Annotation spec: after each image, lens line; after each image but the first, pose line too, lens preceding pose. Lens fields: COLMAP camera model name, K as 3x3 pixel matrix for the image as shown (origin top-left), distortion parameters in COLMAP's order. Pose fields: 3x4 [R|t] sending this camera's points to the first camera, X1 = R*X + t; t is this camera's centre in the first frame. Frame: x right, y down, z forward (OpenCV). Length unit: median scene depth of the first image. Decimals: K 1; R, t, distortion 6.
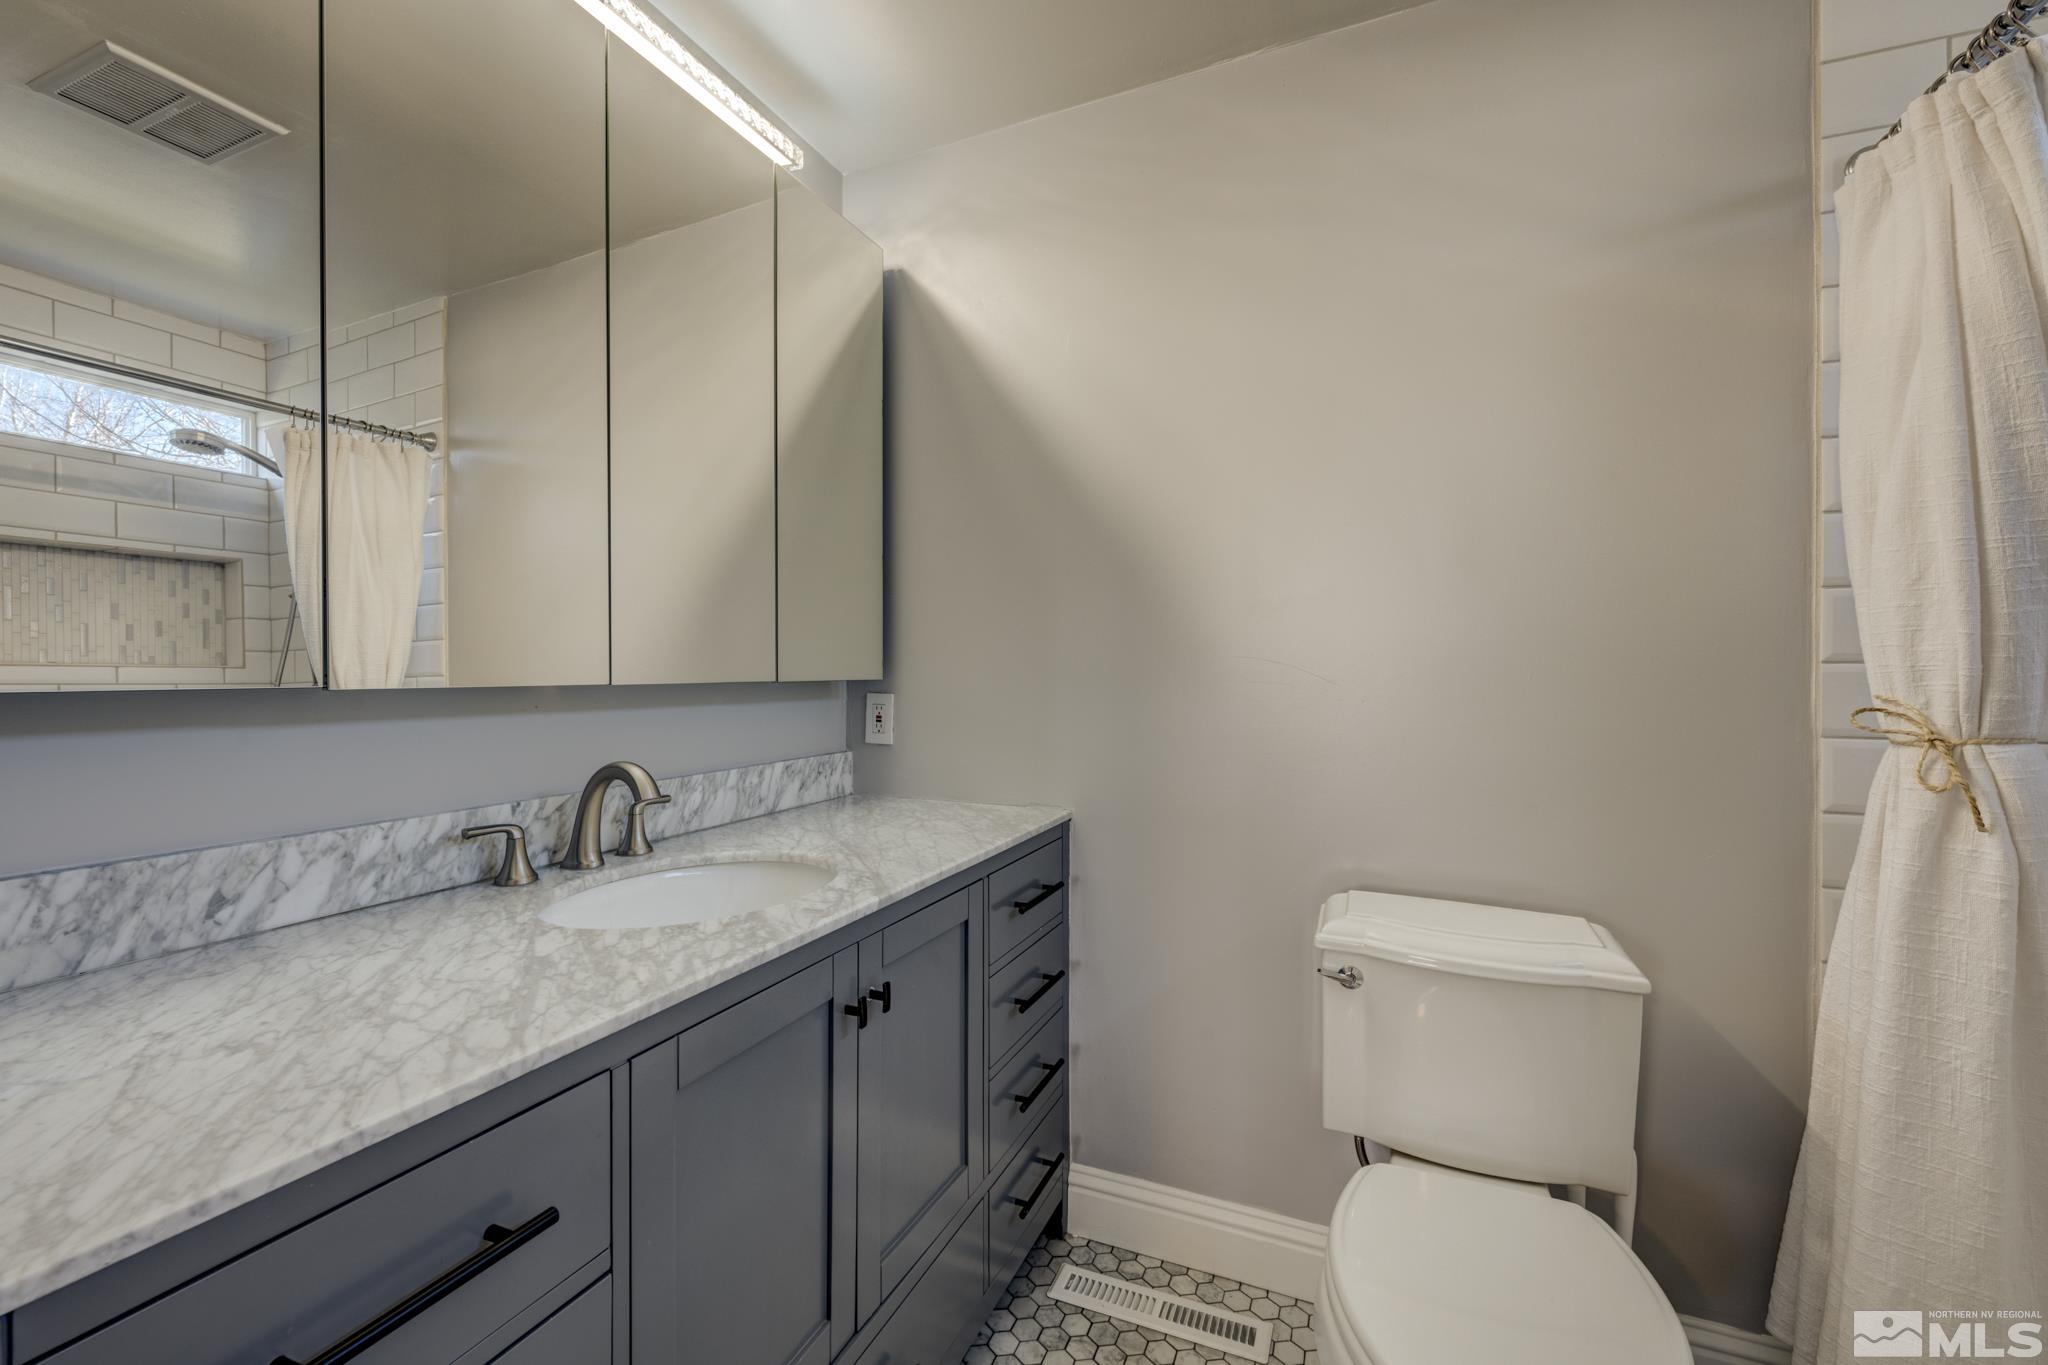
lens RADIAL K [[836.7, 0, 1021.1], [0, 836.7, 669.5], [0, 0, 1]] dist [0.000266, -0.000071]
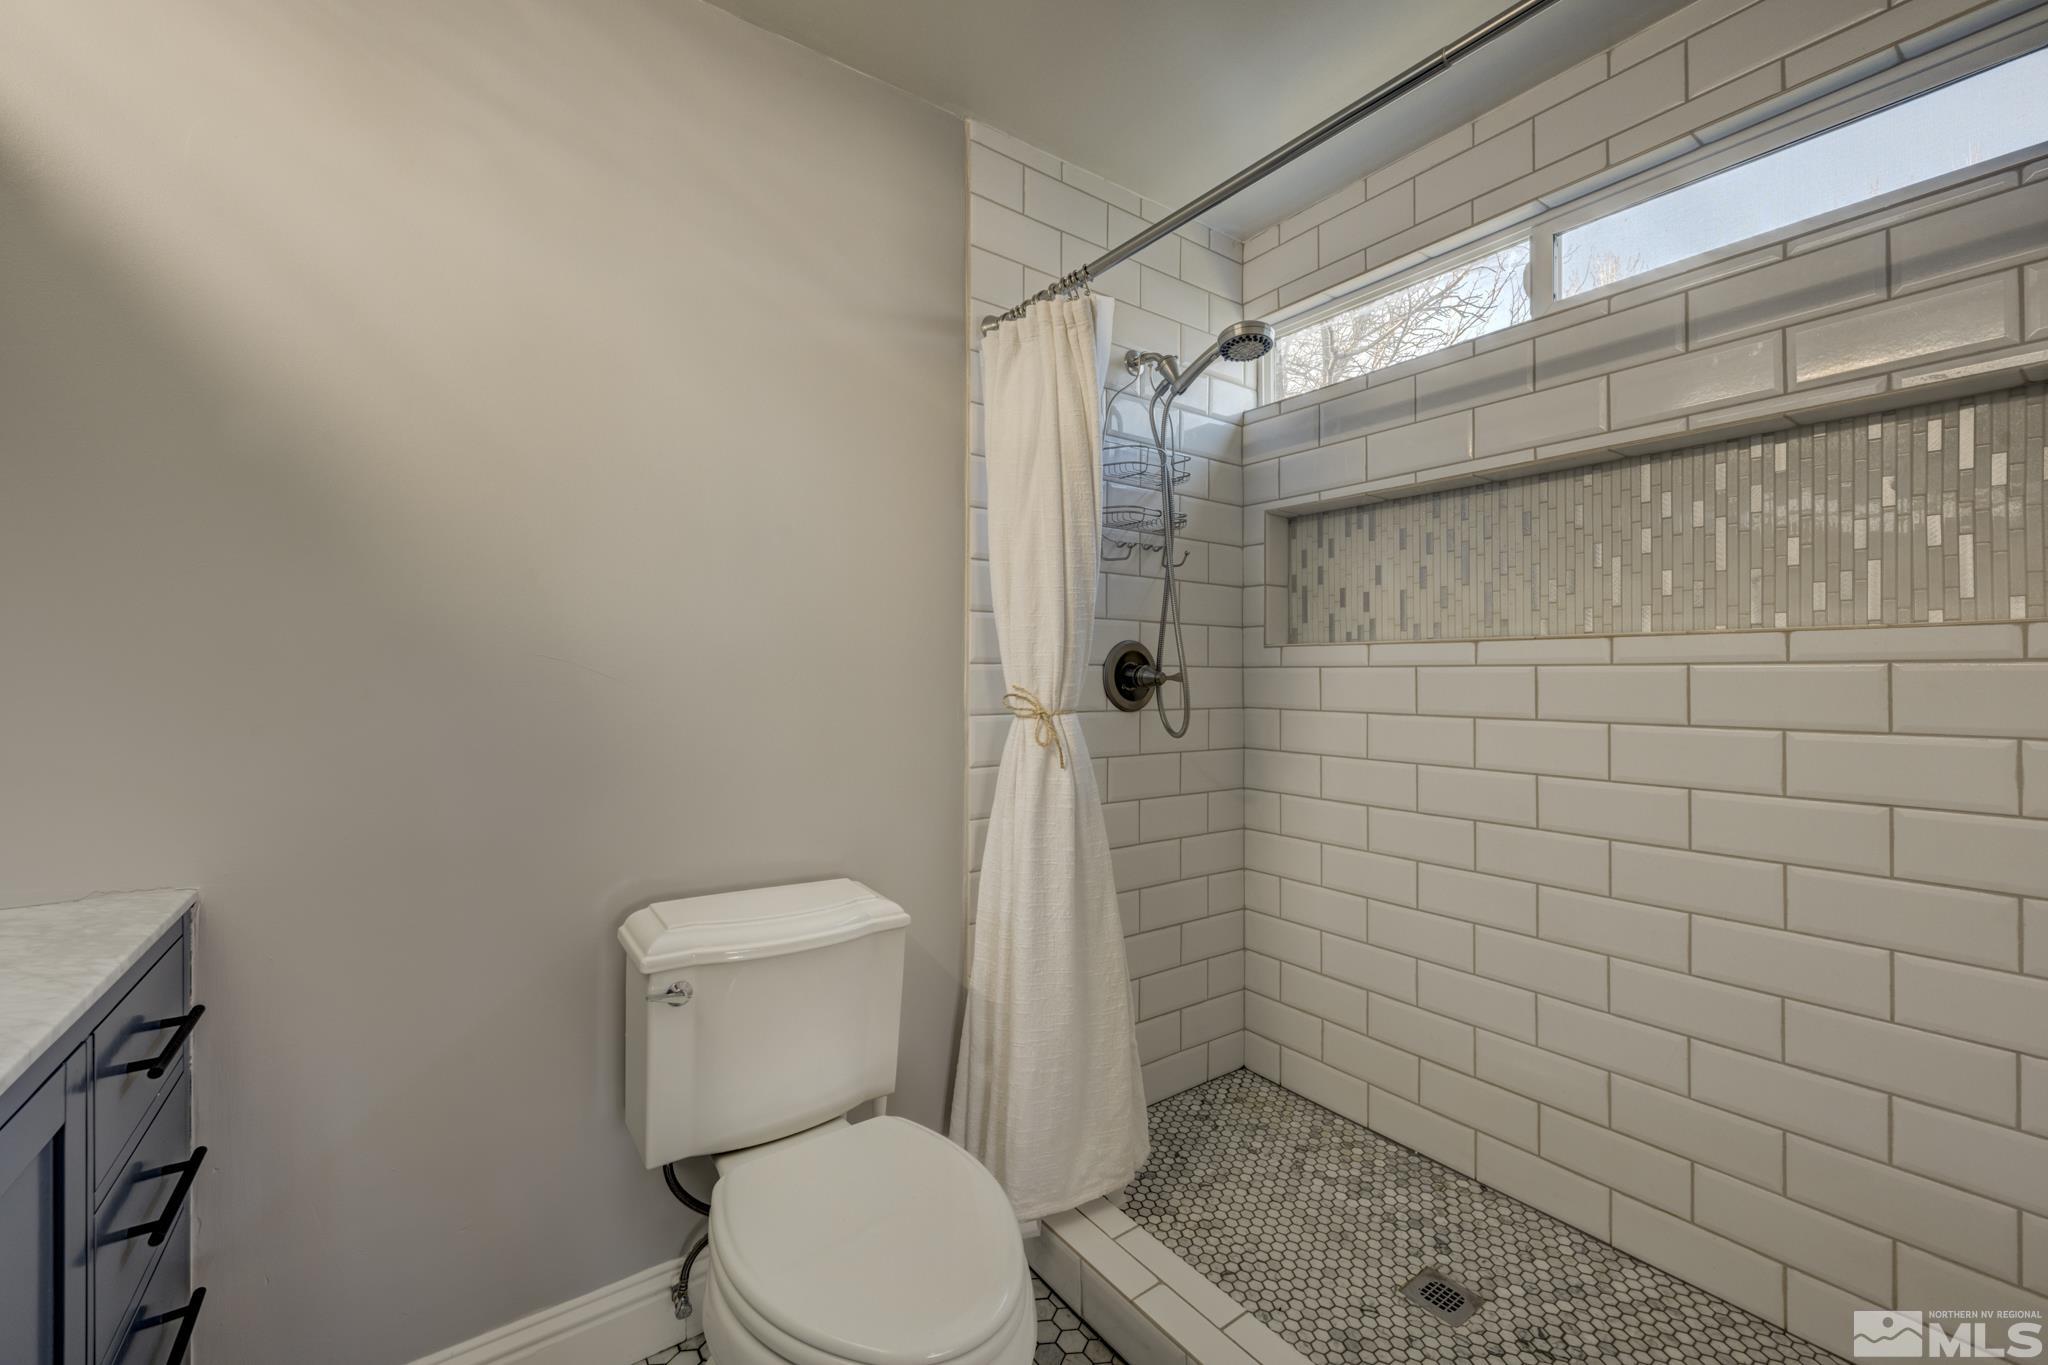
lens RADIAL K [[836.7, 0, 1021.1], [0, 836.7, 669.5], [0, 0, 1]] dist [0.000266, -0.000071]
pose [[0.500852, 0.001232, 0.865532, -0.252244], [-0.001687, 0.999998, -0.000447, 0.002717], [-0.865531, -0.001236, 0.500854, 0.217476]]
